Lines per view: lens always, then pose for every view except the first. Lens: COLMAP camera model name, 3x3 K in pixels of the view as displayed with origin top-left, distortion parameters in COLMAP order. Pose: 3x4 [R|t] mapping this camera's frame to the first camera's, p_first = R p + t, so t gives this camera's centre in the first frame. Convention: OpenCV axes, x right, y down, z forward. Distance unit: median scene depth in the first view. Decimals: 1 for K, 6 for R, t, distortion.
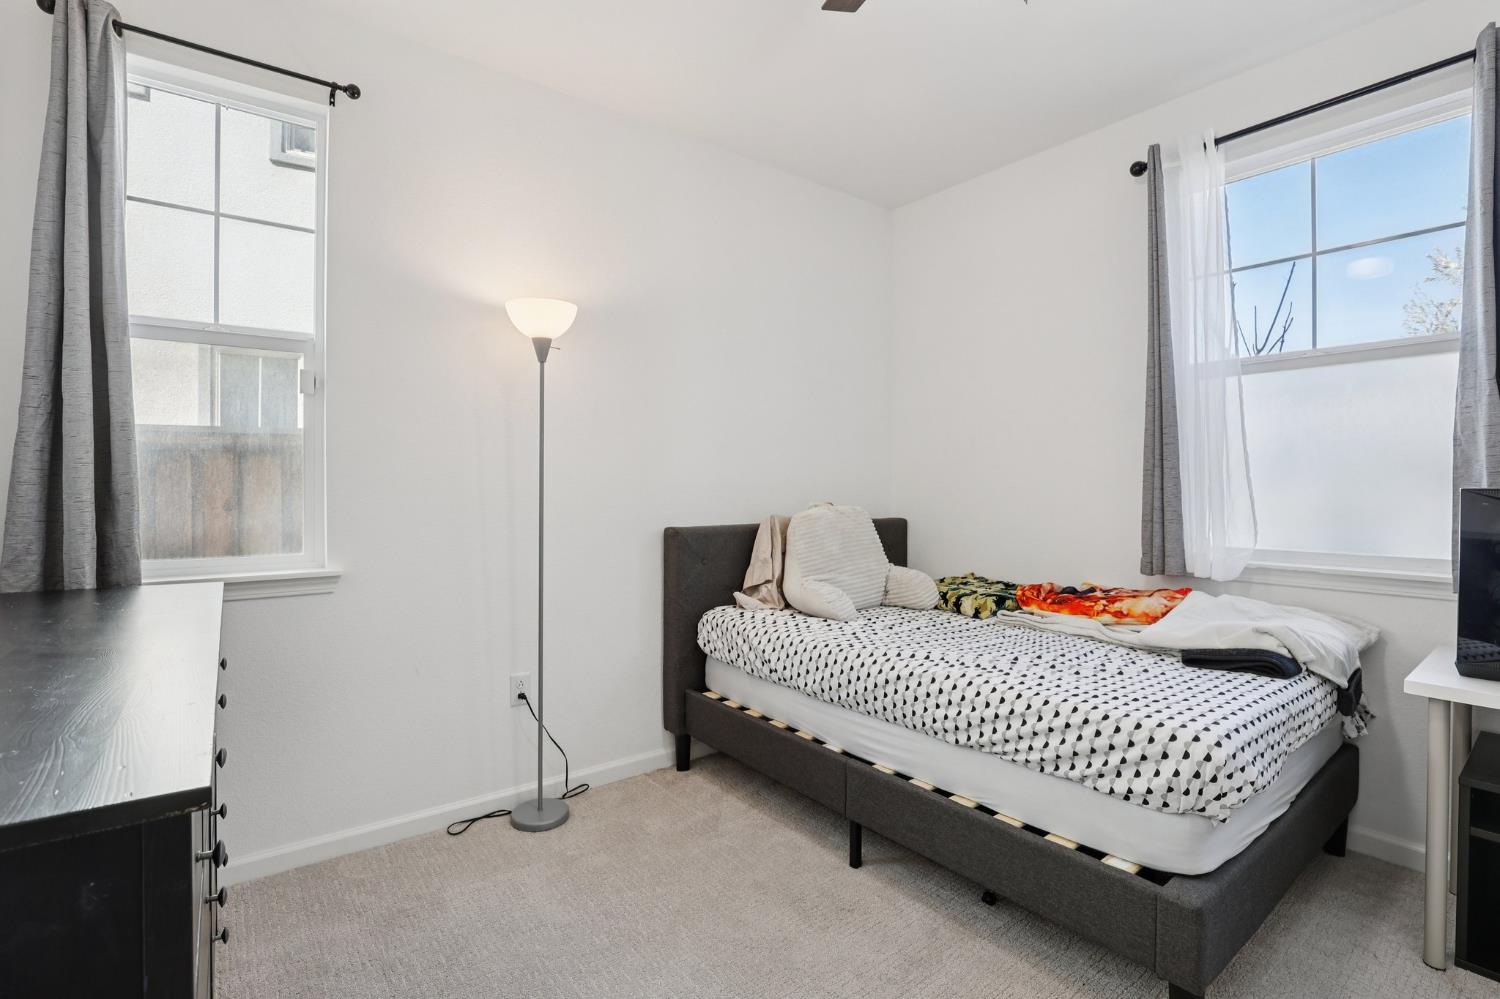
lens RADIAL K [[688.2, 0, 747.1], [0, 688.2, 491.6], [0, 0, 1]] dist [-0.039613, 0.008276]
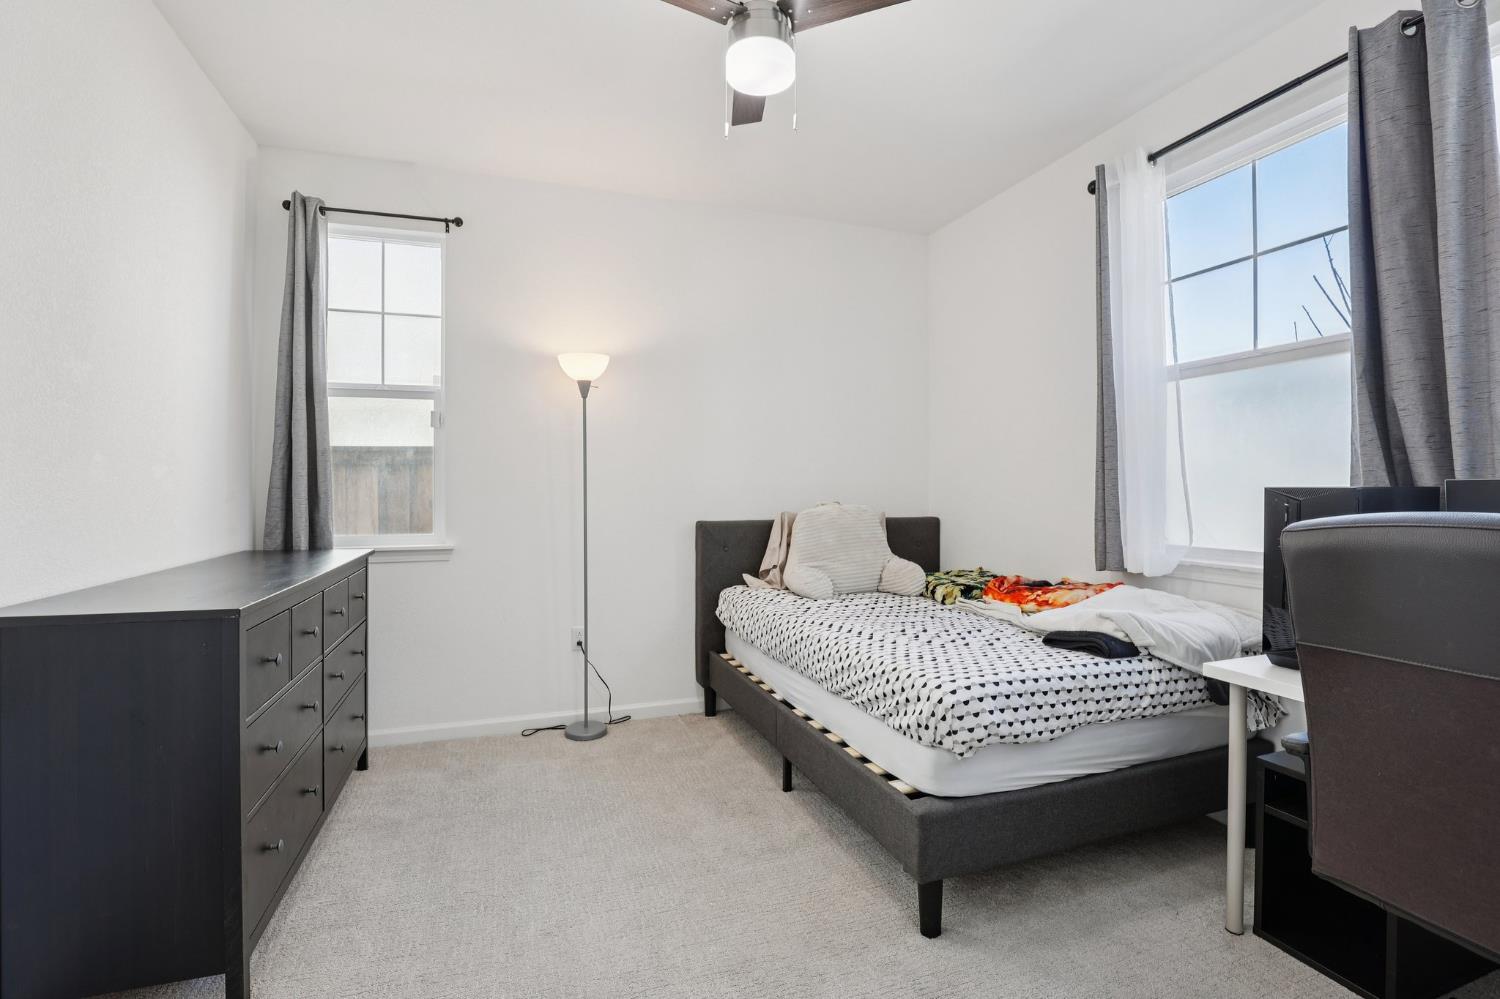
lens RADIAL K [[688.2, 0, 754.1], [0, 688.2, 491.6], [0, 0, 1]] dist [-0.039613, 0.008276]
pose [[0.950656, -0.001780, -0.310242, 0.473867], [0.000378, 0.999989, -0.004580, 0.005185], [0.310247, 0.004237, 0.950646, -0.208304]]
